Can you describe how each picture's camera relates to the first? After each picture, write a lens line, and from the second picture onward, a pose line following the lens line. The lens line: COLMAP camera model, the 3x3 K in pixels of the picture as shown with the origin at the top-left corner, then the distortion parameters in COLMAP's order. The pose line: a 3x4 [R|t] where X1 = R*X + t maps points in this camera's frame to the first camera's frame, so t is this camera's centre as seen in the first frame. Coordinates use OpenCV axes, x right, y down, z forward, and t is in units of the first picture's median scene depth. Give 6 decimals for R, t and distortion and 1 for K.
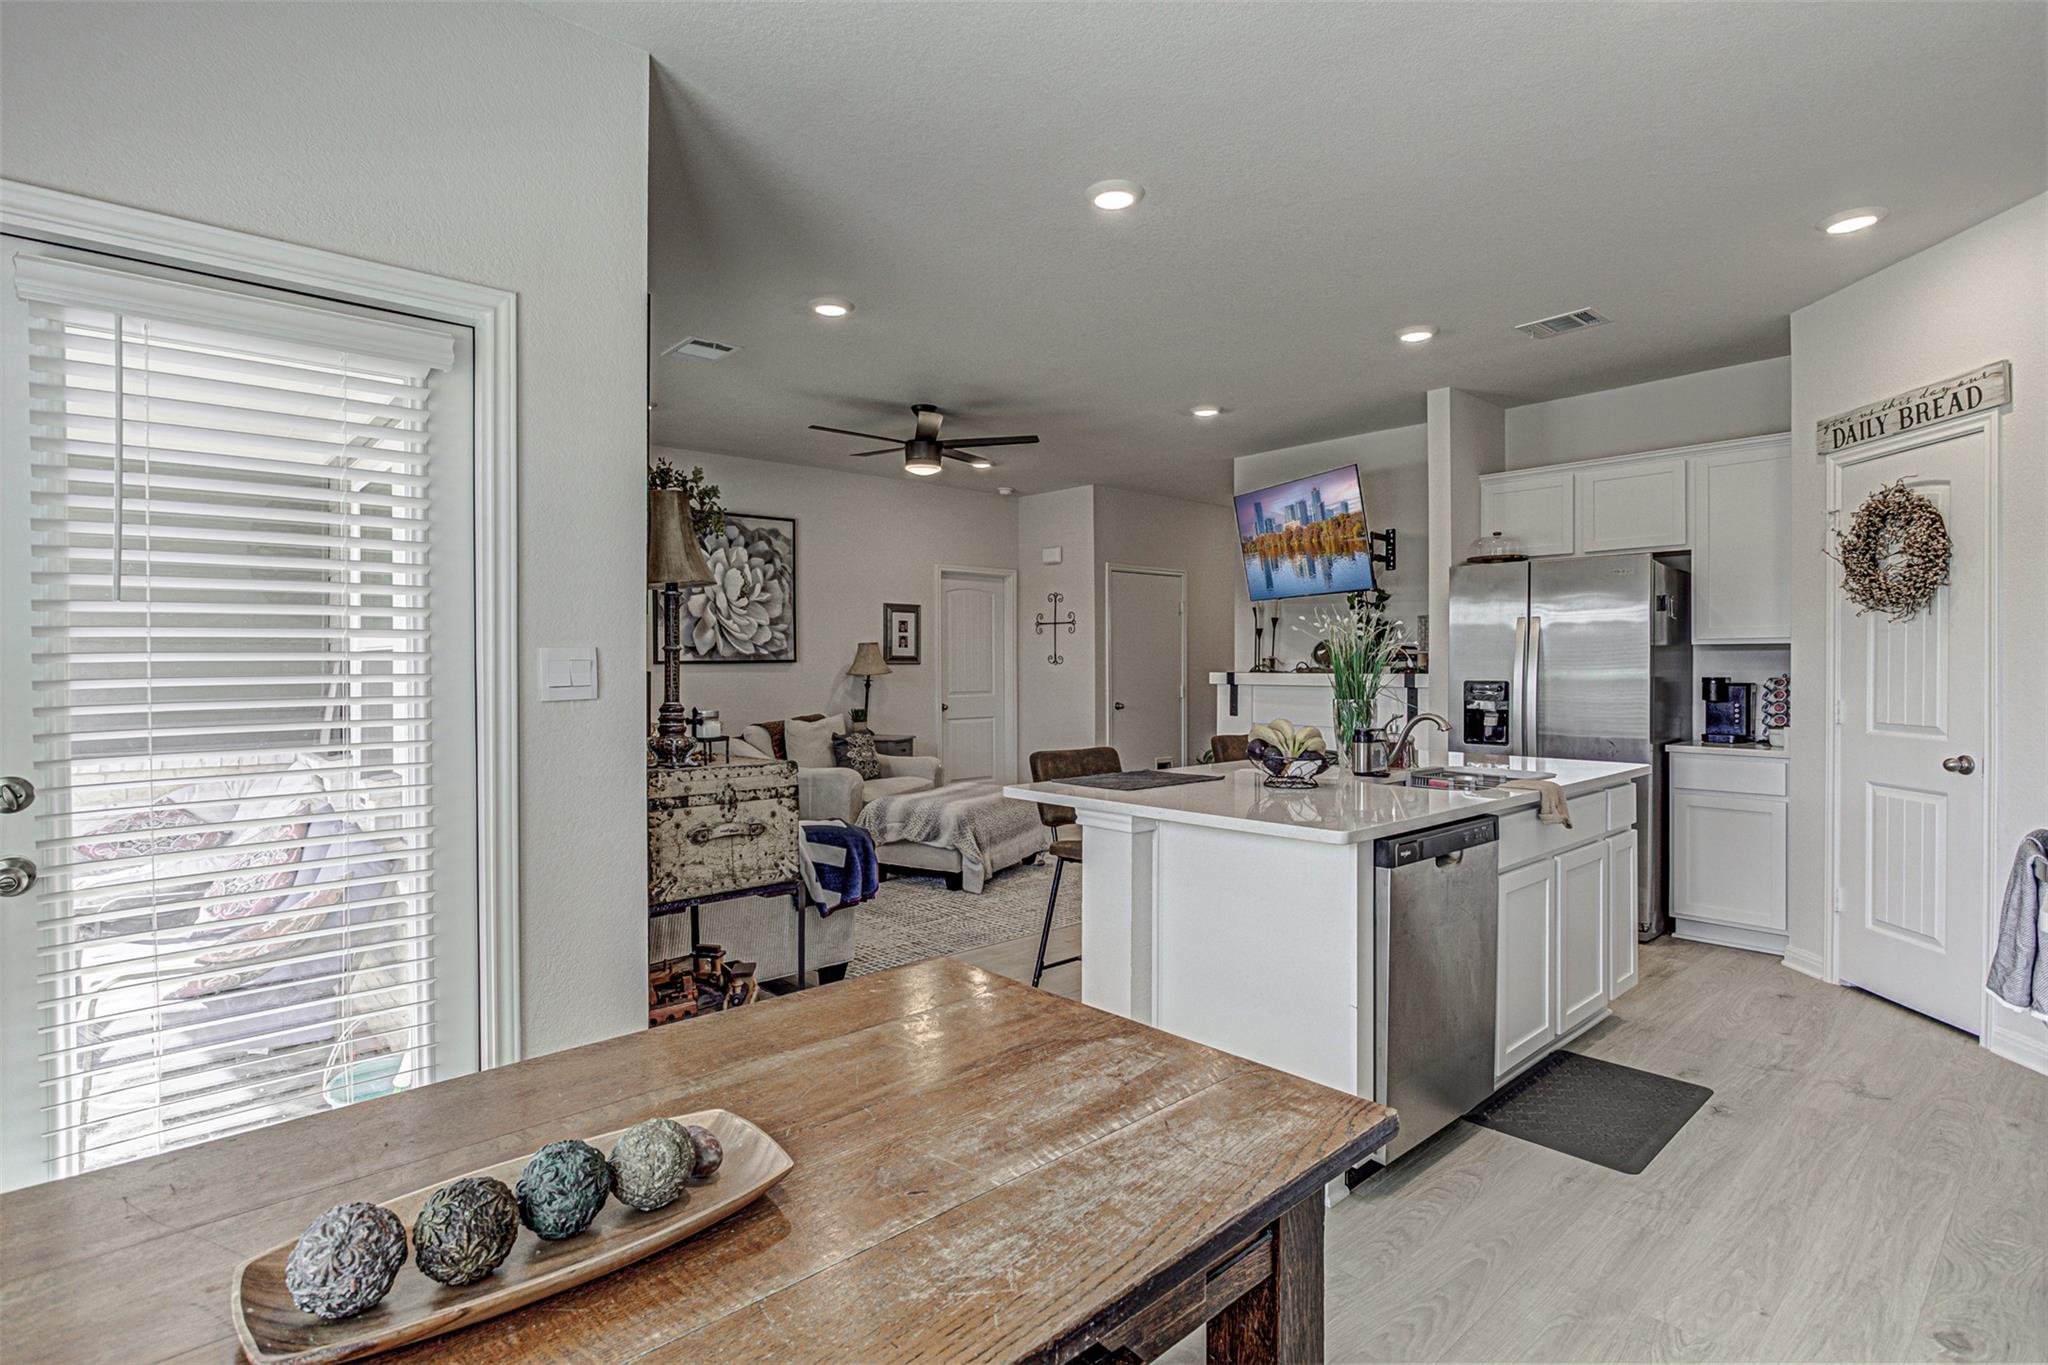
lens RADIAL K [[1016.9, 0, 1009.4], [0, 1016.9, 668.4], [0, 0, 1]] dist [0.003544, 0.002097]
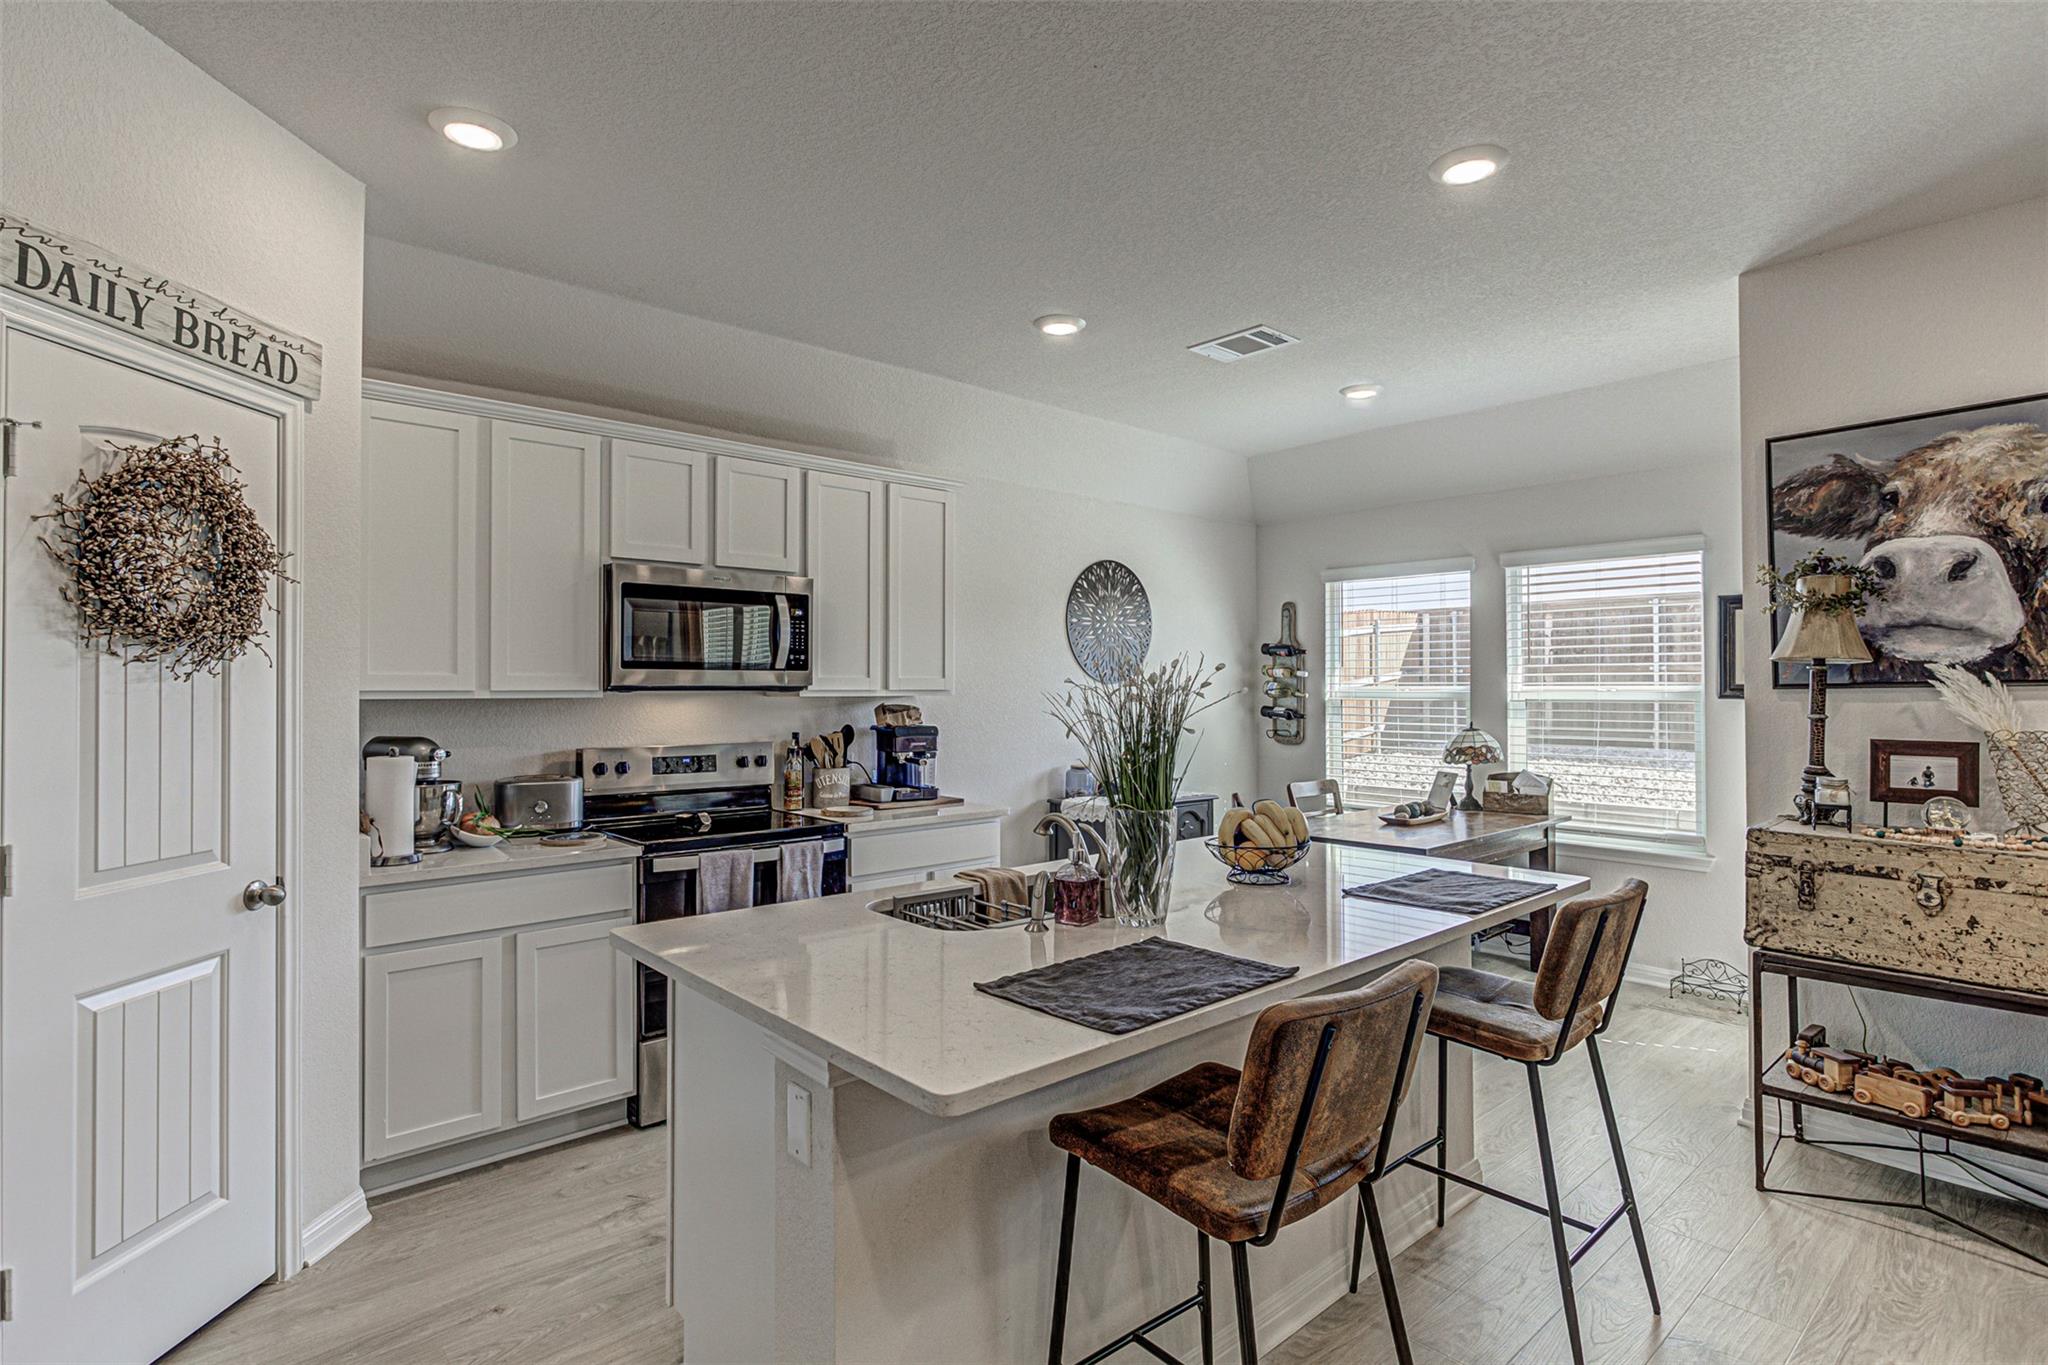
lens RADIAL K [[1008.5, 0, 999.5], [0, 1008.5, 676.2], [0, 0, 1]] dist [-0.002898, 0.001226]
pose [[-0.999716, 0.003141, 0.023603, 0.237513], [0.002971, 0.999969, -0.007230, -0.024689], [-0.023625, -0.007157, -0.999695, 0.926930]]
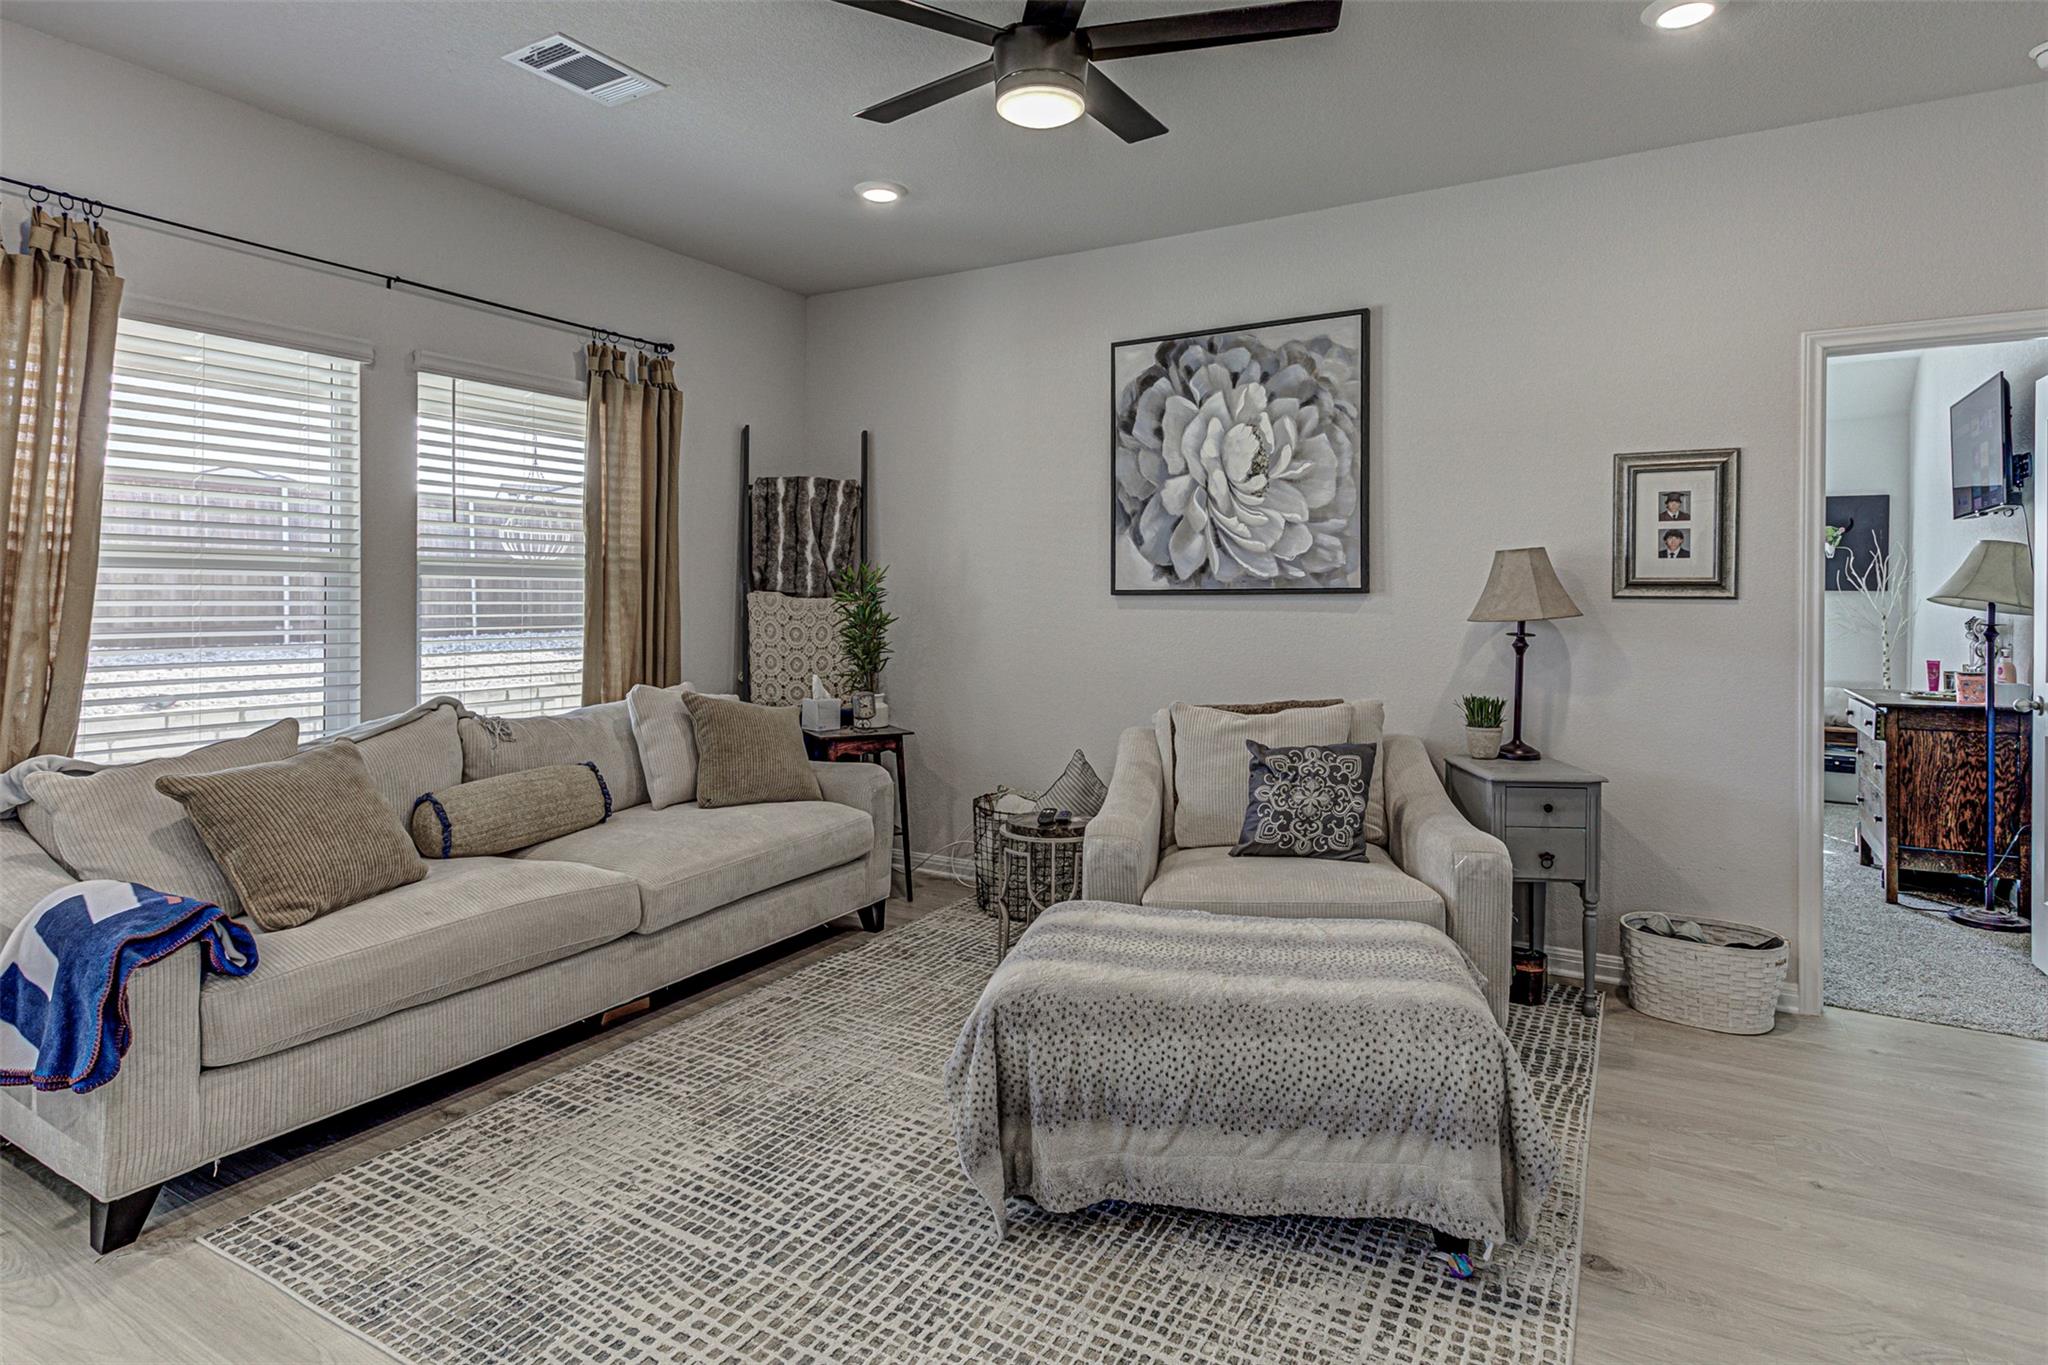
lens RADIAL K [[1100.5, 0, 1051.6], [0, 1100.5, 603.8], [0, 0, 1]] dist [-0.003309, 0.000430]
pose [[0.305940, 0.010356, -0.951994, 0.305375], [-0.010297, 0.999918, 0.007568, -0.003813], [0.951995, 0.007487, 0.306022, 0.804715]]
